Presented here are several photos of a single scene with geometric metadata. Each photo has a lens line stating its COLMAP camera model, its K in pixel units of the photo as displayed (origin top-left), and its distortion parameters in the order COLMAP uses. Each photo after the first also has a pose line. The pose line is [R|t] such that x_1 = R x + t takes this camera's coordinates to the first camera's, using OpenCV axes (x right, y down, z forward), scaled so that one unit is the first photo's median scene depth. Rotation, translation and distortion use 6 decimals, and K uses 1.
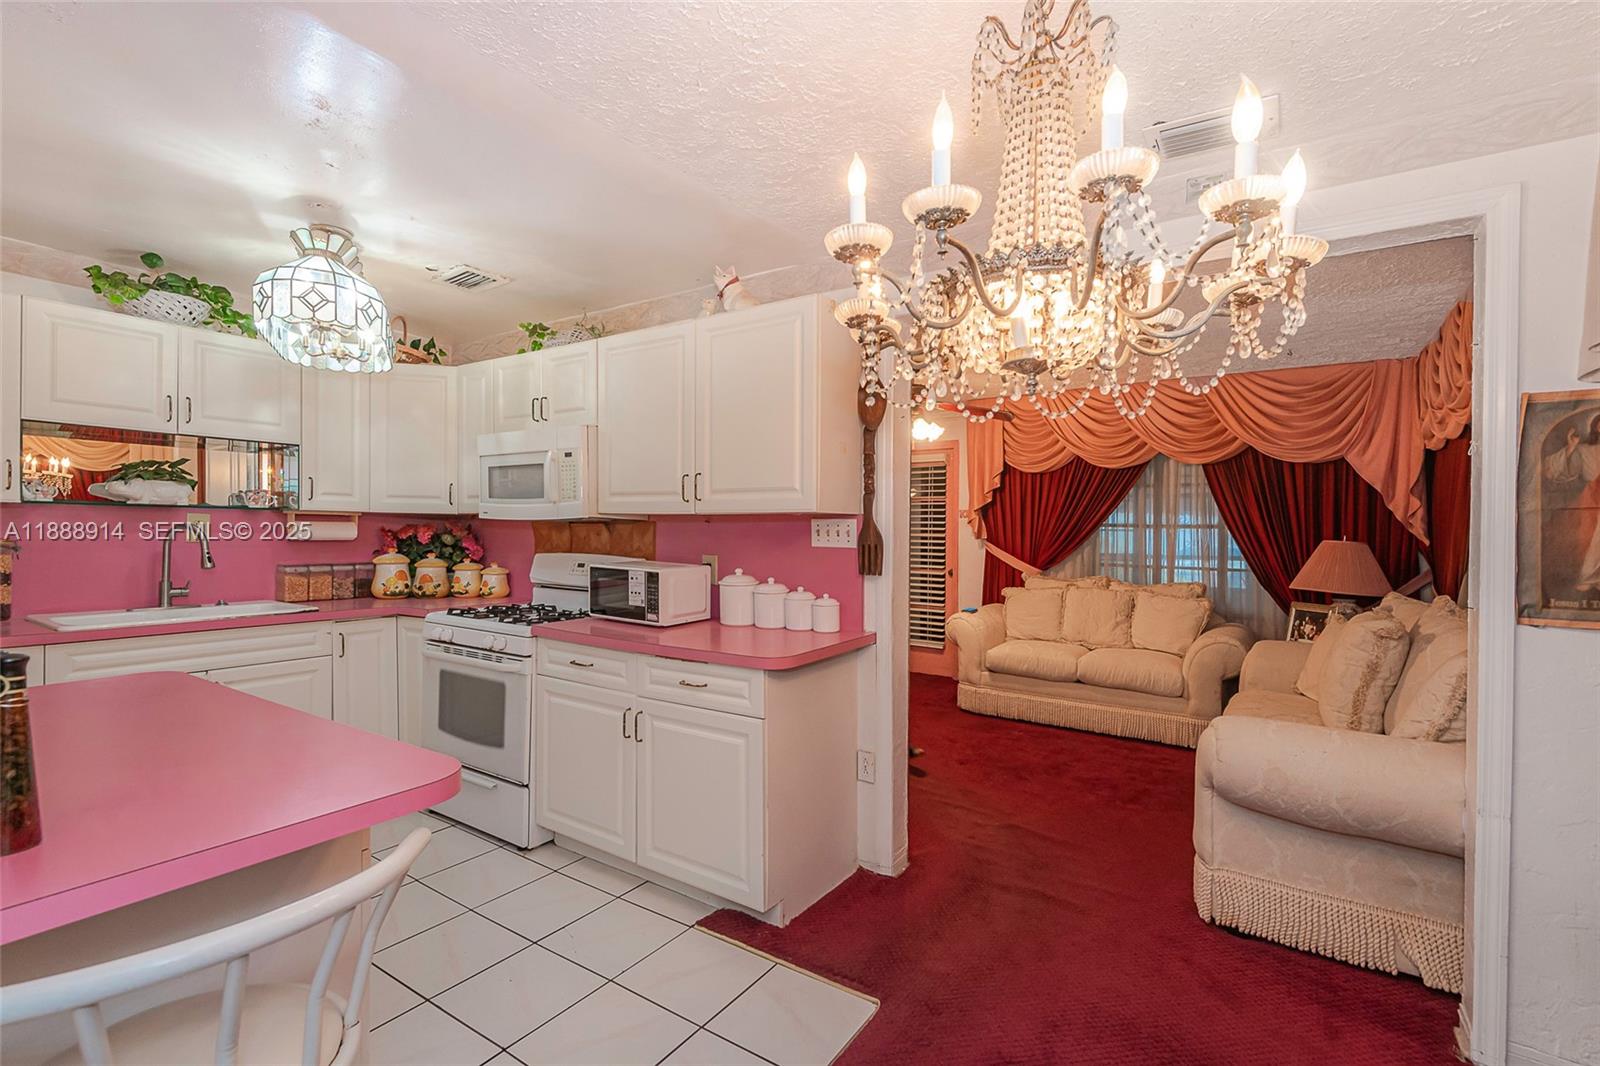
lens RADIAL K [[736.7, 0, 798.0], [0, 736.7, 537.0], [0, 0, 1]] dist [0.001993, -0.000392]
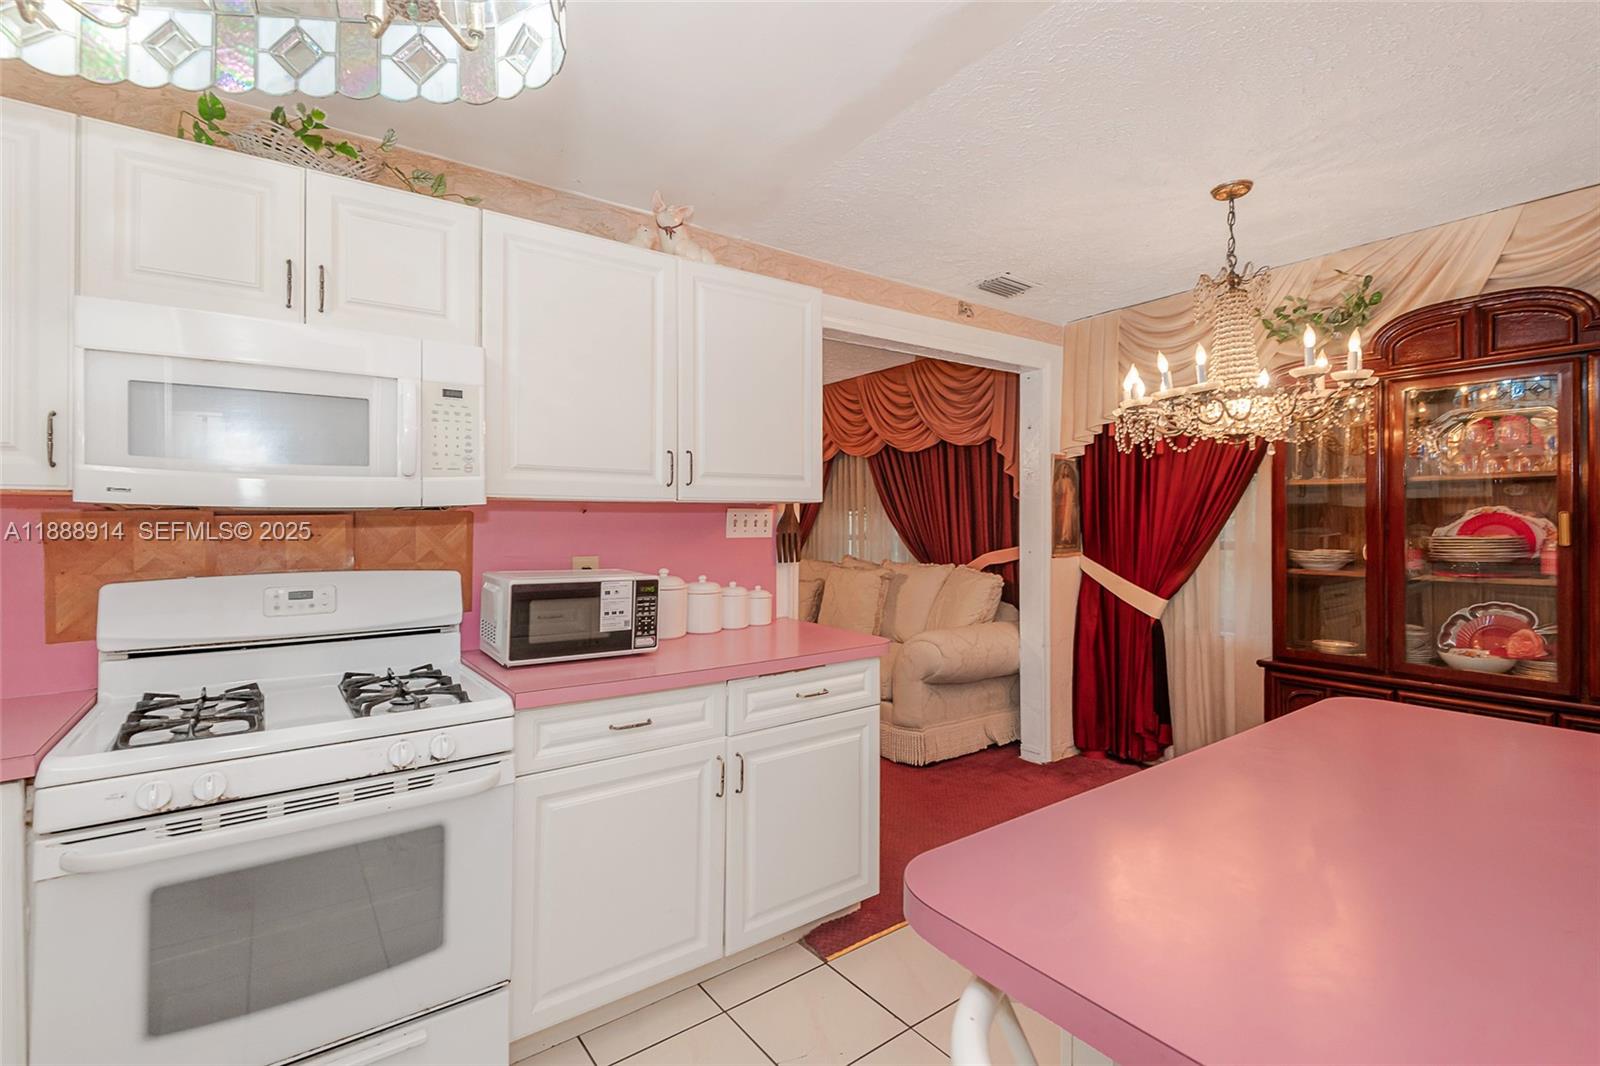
lens RADIAL K [[693.6, 0, 800.0], [0, 693.6, 533.0], [0, 0, 1]] dist [0.001034, -0.000537]
pose [[0.358097, -0.027058, 0.933292, -0.773682], [0.020829, 0.999563, 0.020987, -0.010353], [-0.933452, 0.011925, 0.358504, 0.598952]]
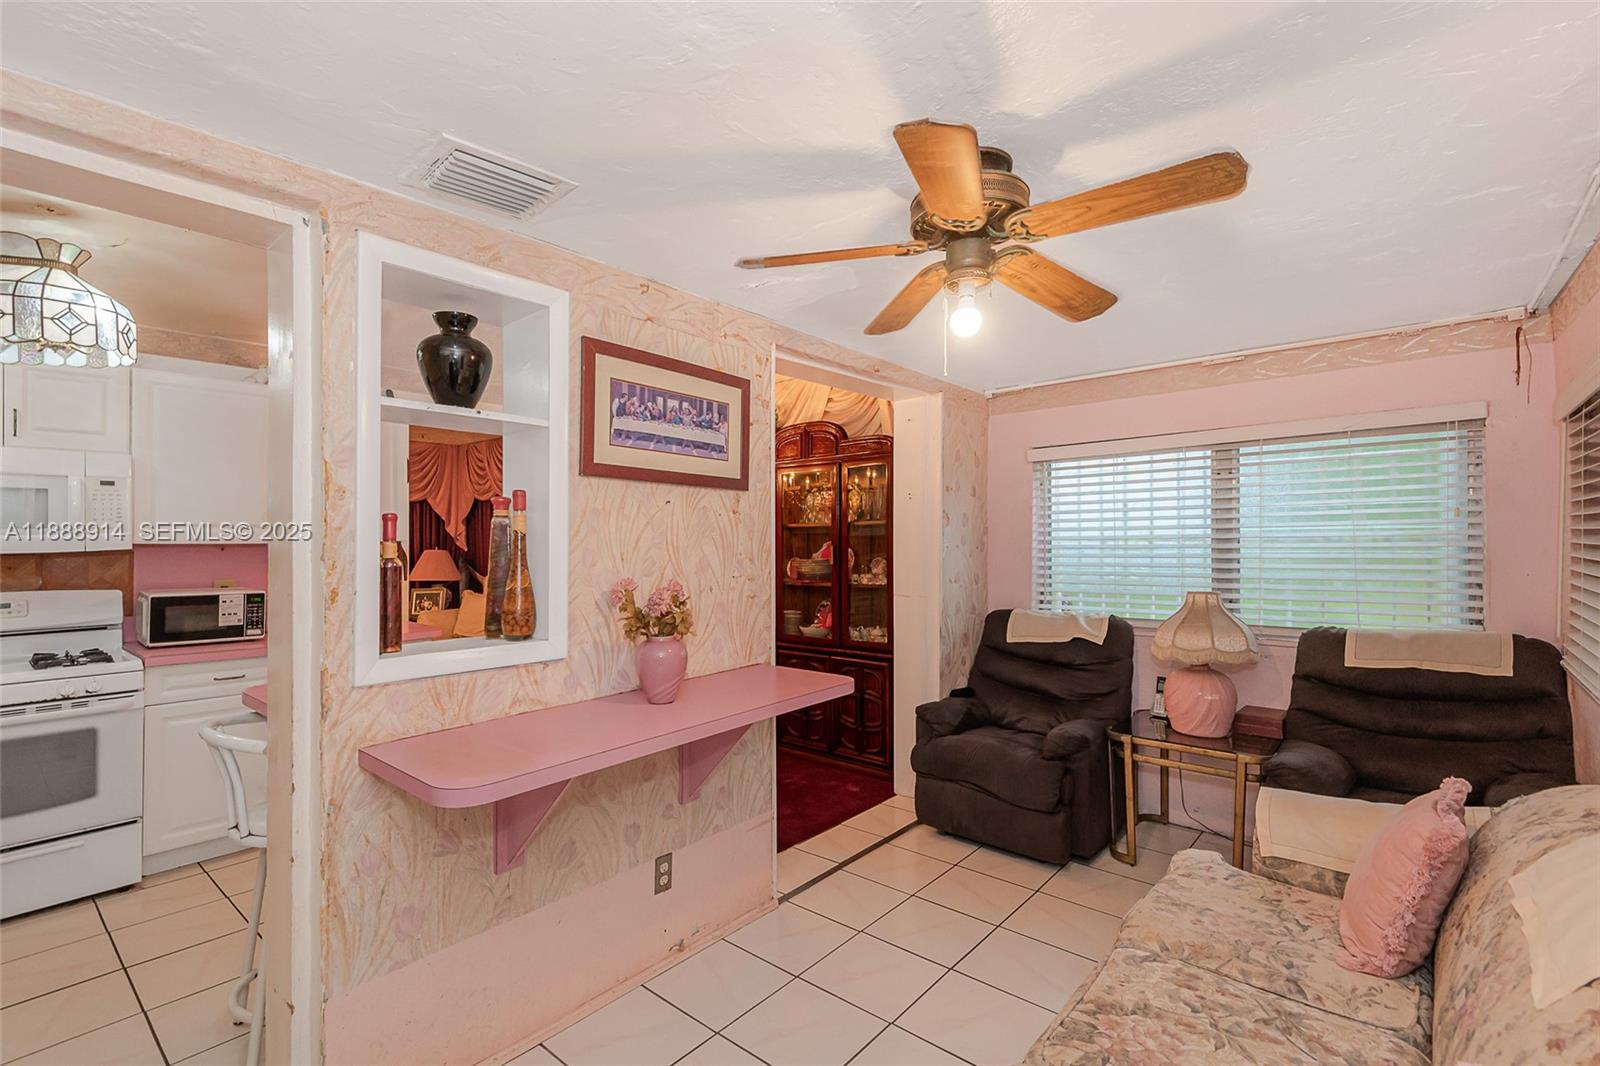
lens RADIAL K [[715.9, 0, 804.4], [0, 715.9, 549.6], [0, 0, 1]] dist [-0.024102, 0.000128]
pose [[0.137746, -0.028809, 0.990049, -1.170775], [0.022184, 0.999416, 0.025996, -0.031901], [-0.990219, 0.018382, 0.138304, -0.026219]]
